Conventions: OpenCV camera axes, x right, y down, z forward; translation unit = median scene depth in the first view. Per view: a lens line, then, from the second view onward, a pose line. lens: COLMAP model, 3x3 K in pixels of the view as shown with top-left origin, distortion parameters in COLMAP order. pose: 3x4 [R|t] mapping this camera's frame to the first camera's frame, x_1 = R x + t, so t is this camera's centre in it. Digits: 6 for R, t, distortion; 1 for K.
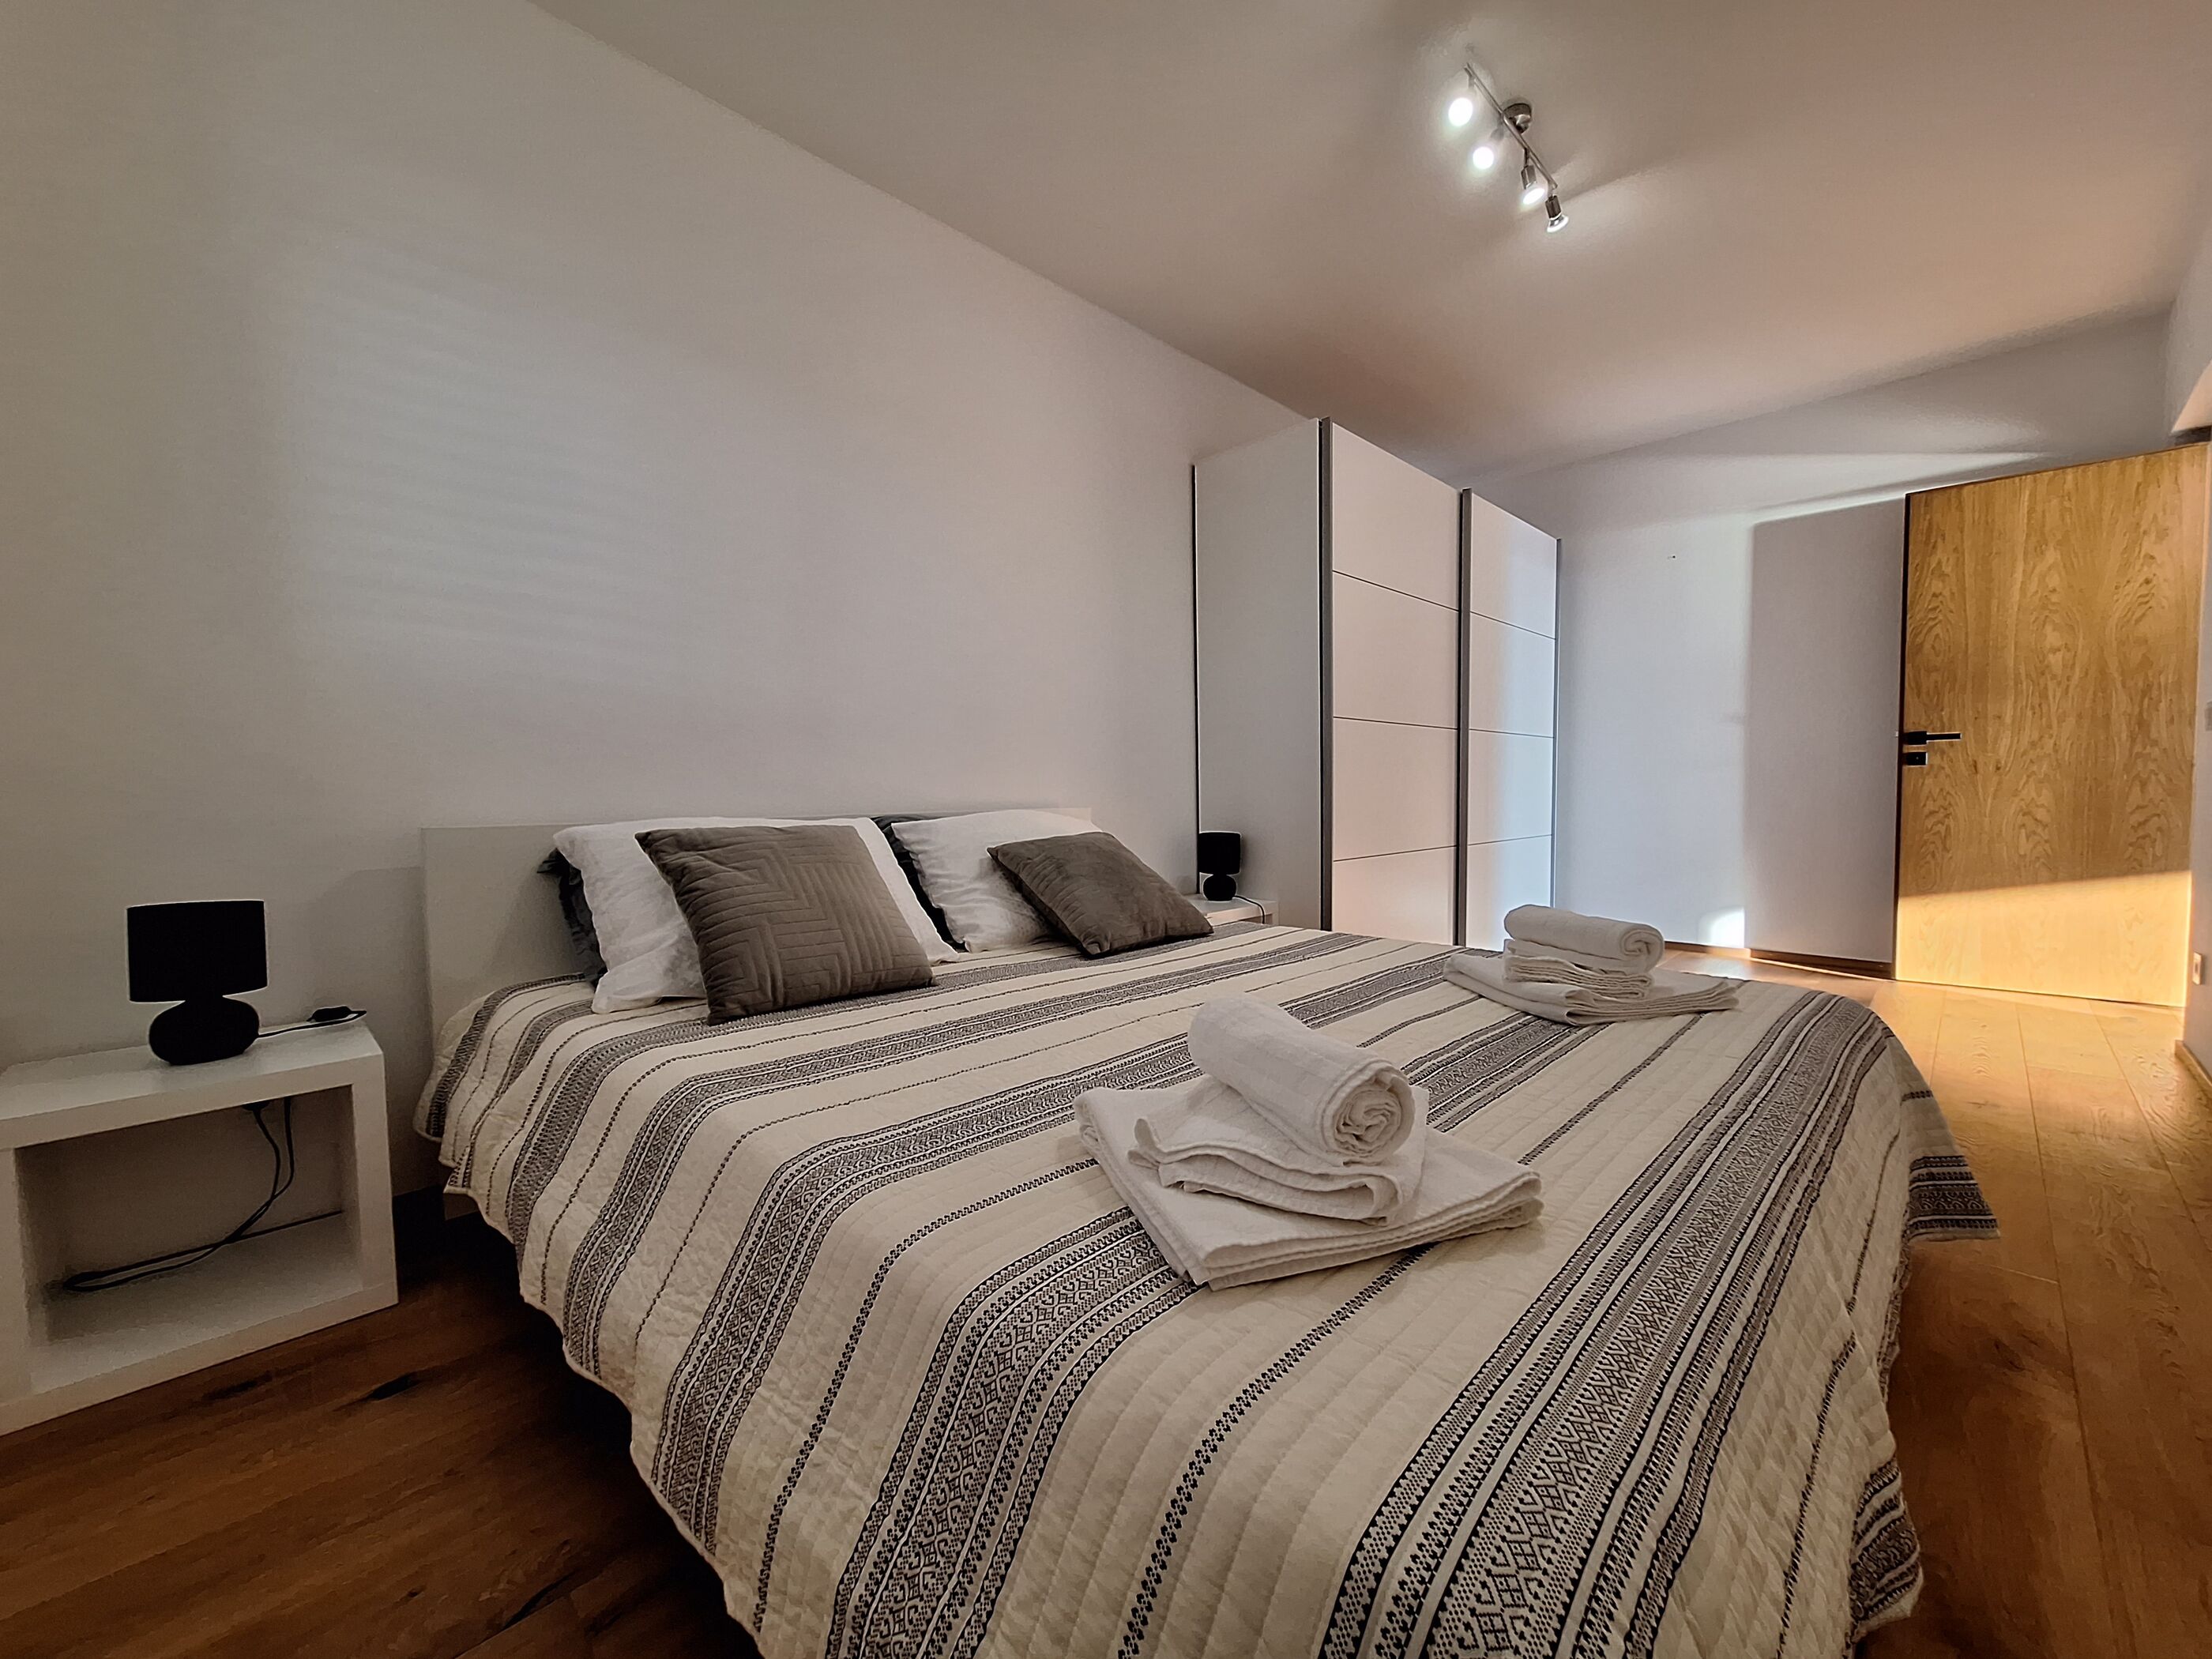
lens RADIAL K [[879.5, 0, 1102.9], [0, 879.5, 821.0], [0, 0, 1]] dist [-0.007761, 0.003104]
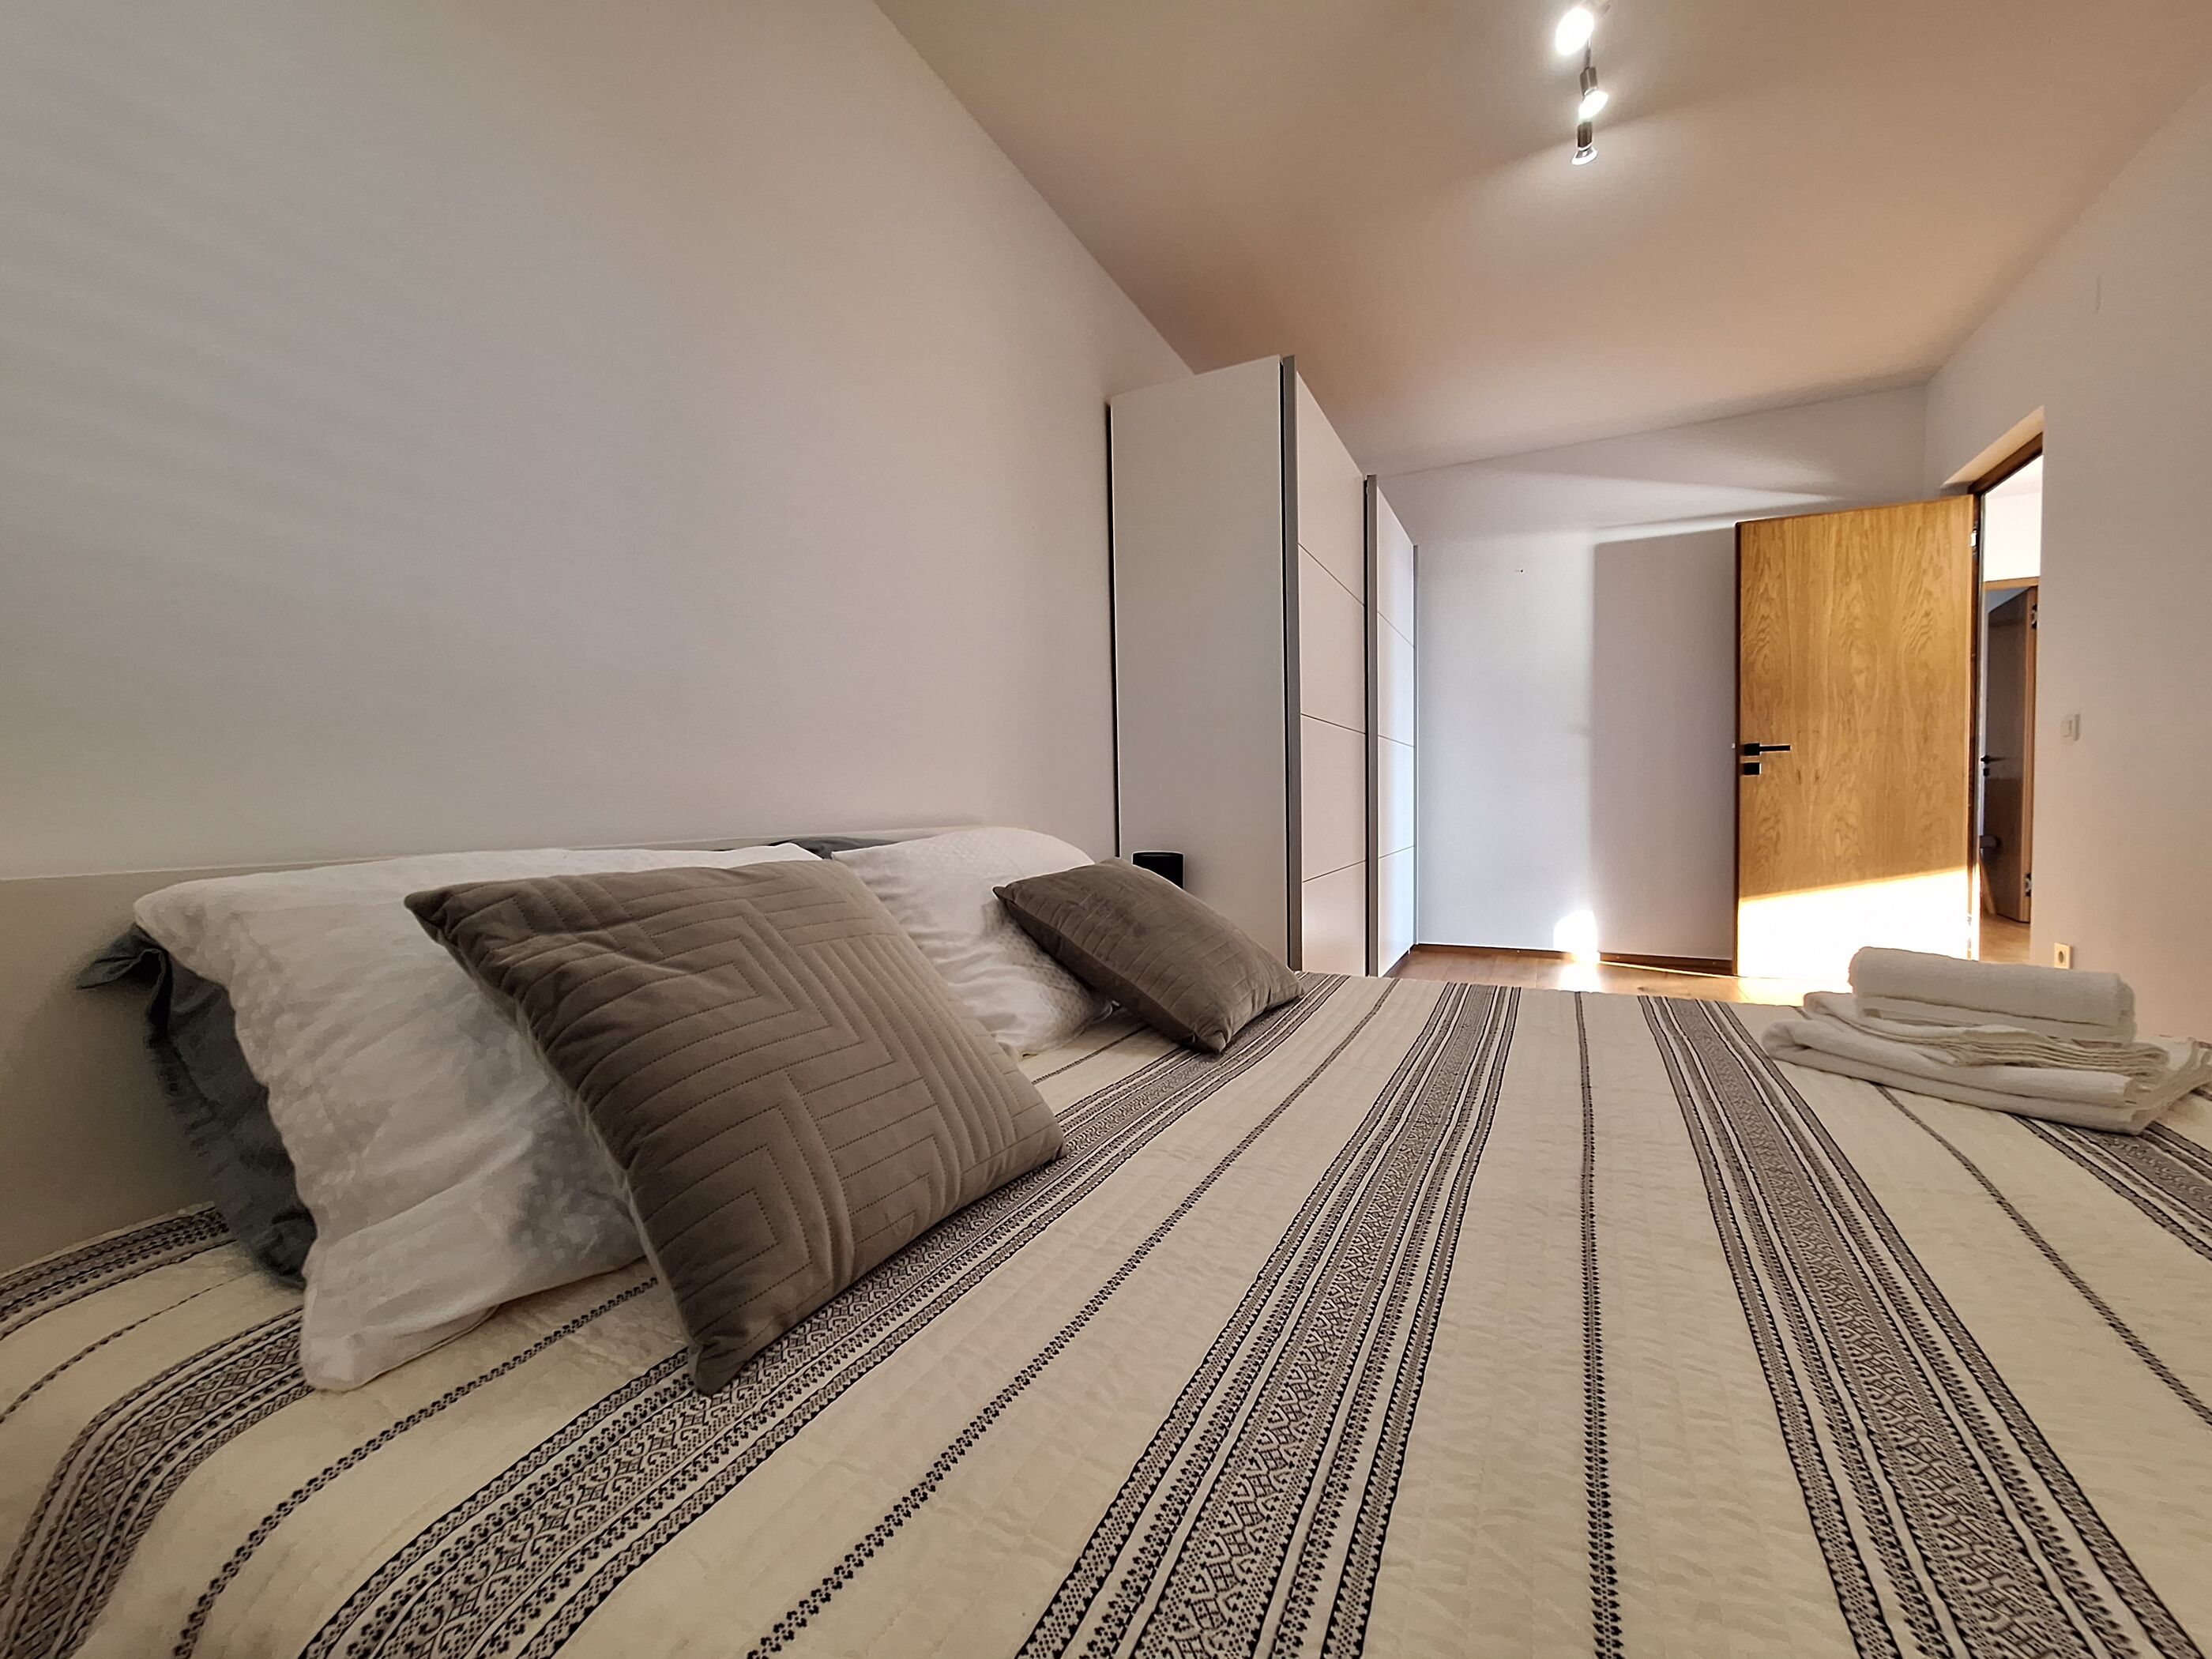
lens RADIAL K [[879.5, 0, 1106.3], [0, 879.5, 825.0], [0, 0, 1]] dist [-0.007761, 0.003104]
pose [[0.948238, -0.012246, 0.317324, -0.179566], [0.016284, 0.999817, -0.010076, -0.004966], [-0.317142, 0.014722, 0.948264, 0.257611]]
